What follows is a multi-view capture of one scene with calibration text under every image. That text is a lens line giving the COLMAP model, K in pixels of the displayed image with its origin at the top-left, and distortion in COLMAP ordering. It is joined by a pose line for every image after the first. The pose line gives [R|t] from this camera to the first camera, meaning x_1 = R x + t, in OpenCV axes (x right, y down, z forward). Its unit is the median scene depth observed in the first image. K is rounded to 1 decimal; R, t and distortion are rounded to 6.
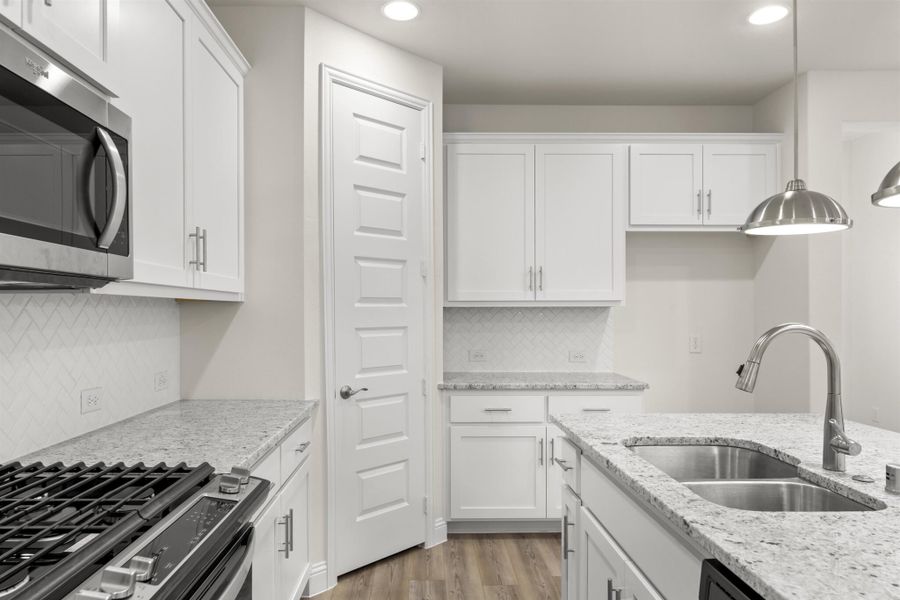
lens RADIAL K [[582.5, 0, 453.2], [0, 582.5, 309.6], [0, 0, 1]] dist [0.005297, -0.004291]
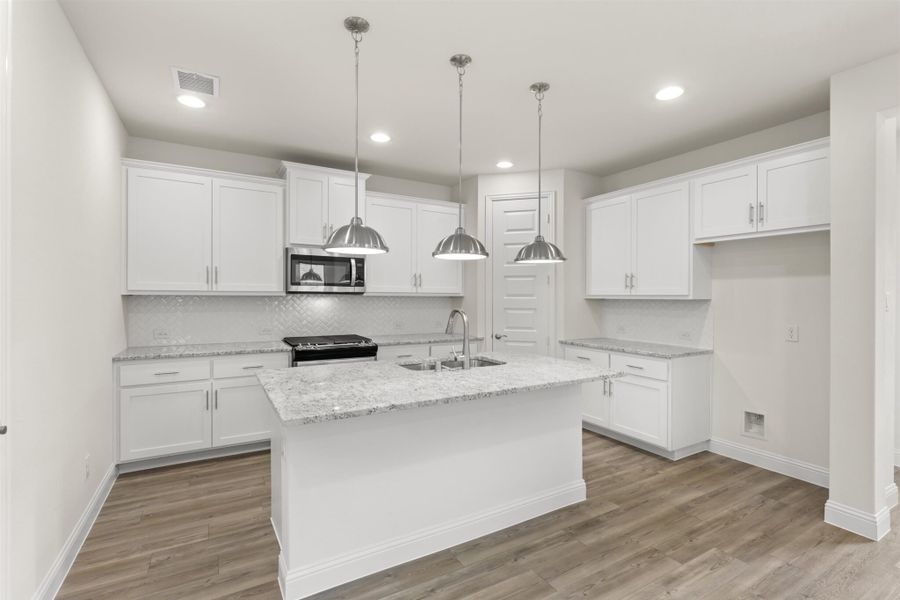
lens RADIAL K [[419.2, 0, 450.8], [0, 419.2, 298.3], [0, 0, 1]] dist [-0.002772, -0.000214]
pose [[0.482676, 0.007642, -0.875766, 1.080242], [-0.004888, 0.999970, 0.006032, -0.014014], [0.875785, 0.001369, 0.482699, 0.050536]]
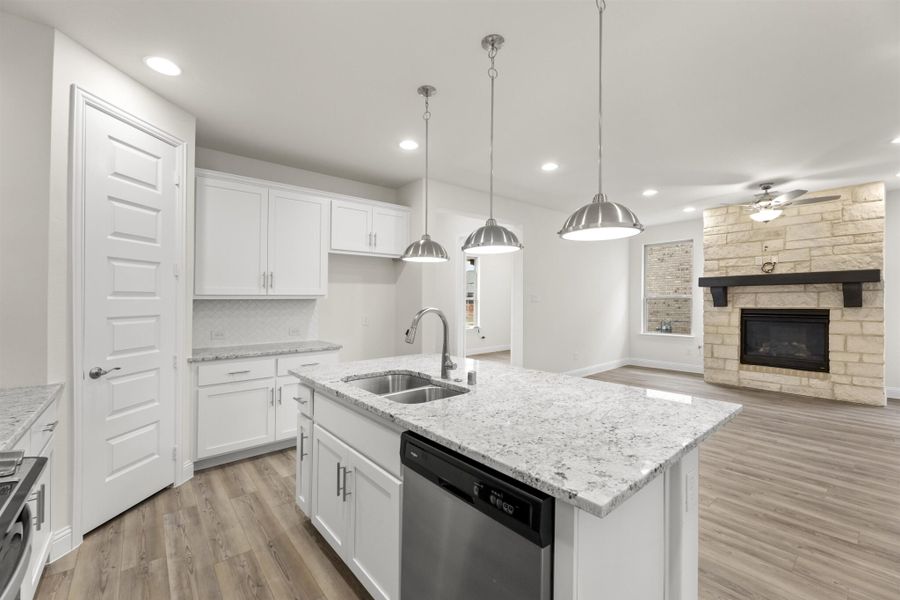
lens RADIAL K [[363.3, 0, 453.8], [0, 363.3, 301.4], [0, 0, 1]] dist [0.000063, 0.000521]
pose [[0.779093, -0.005320, 0.626886, -0.081638], [0.004003, 0.999986, 0.003511, -0.000478], [-0.626896, -0.000226, 0.779103, -0.011455]]
